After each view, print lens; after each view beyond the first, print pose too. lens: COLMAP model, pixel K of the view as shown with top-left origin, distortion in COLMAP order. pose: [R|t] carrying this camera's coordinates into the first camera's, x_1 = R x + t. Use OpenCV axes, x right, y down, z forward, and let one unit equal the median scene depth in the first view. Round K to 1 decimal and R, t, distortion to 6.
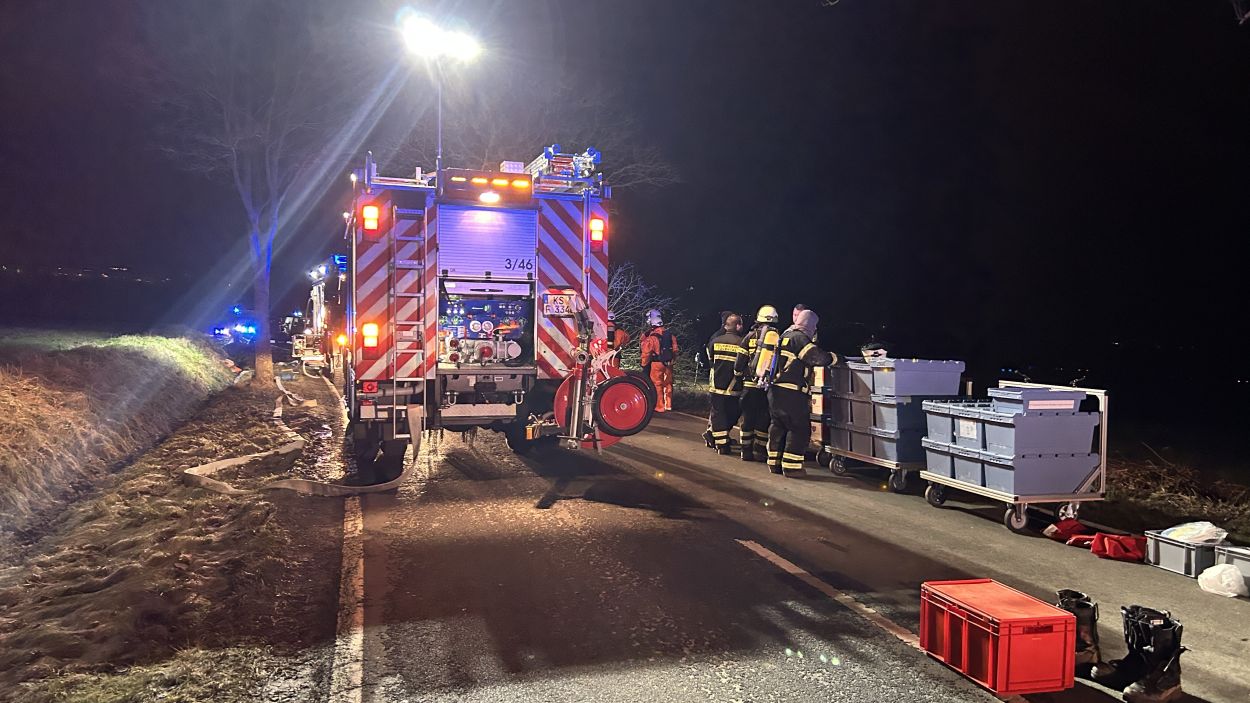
lens RADIAL K [[944.0, 0, 623.4], [0, 944.0, 362.7], [0, 0, 1]] dist [0.045978, -0.005783]
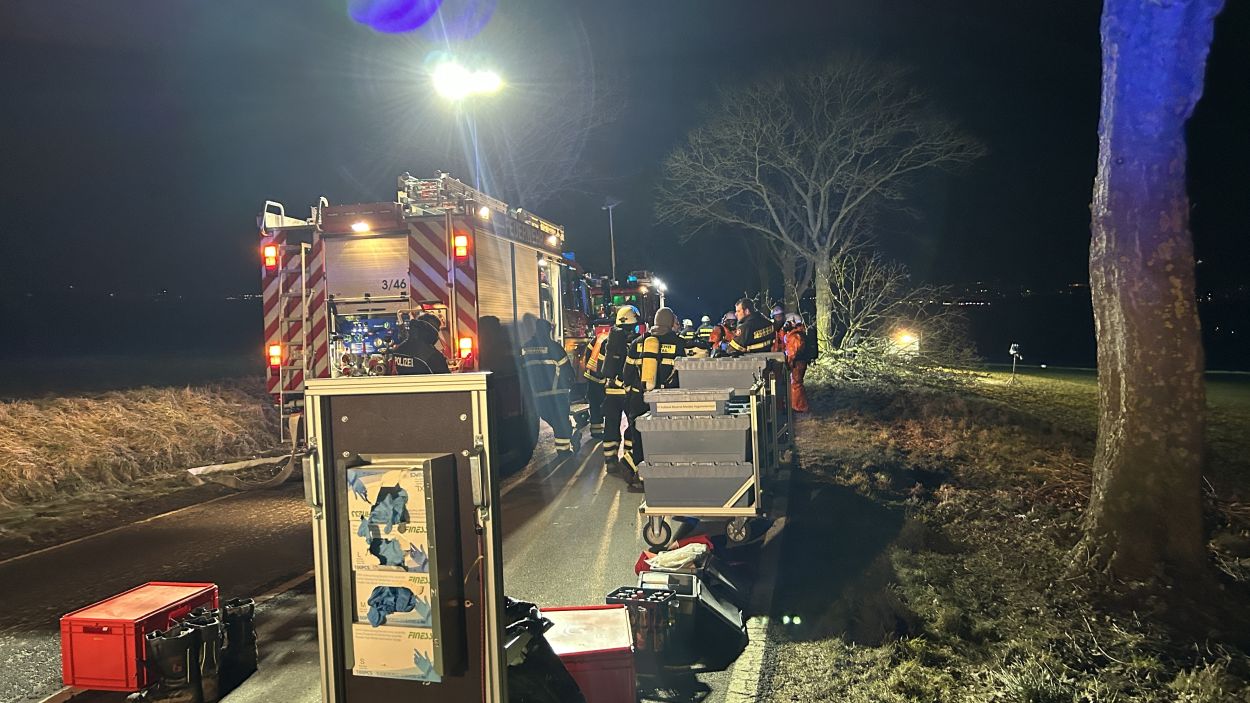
lens RADIAL K [[928.9, 0, 604.1], [0, 928.9, 366.7], [0, 0, 1]] dist [0.049031, -0.068188]
pose [[0.878403, -0.036687, -0.476511, 0.616277], [0.037391, 0.999269, -0.008008, 0.009520], [0.476457, -0.010782, 0.879132, 0.160397]]
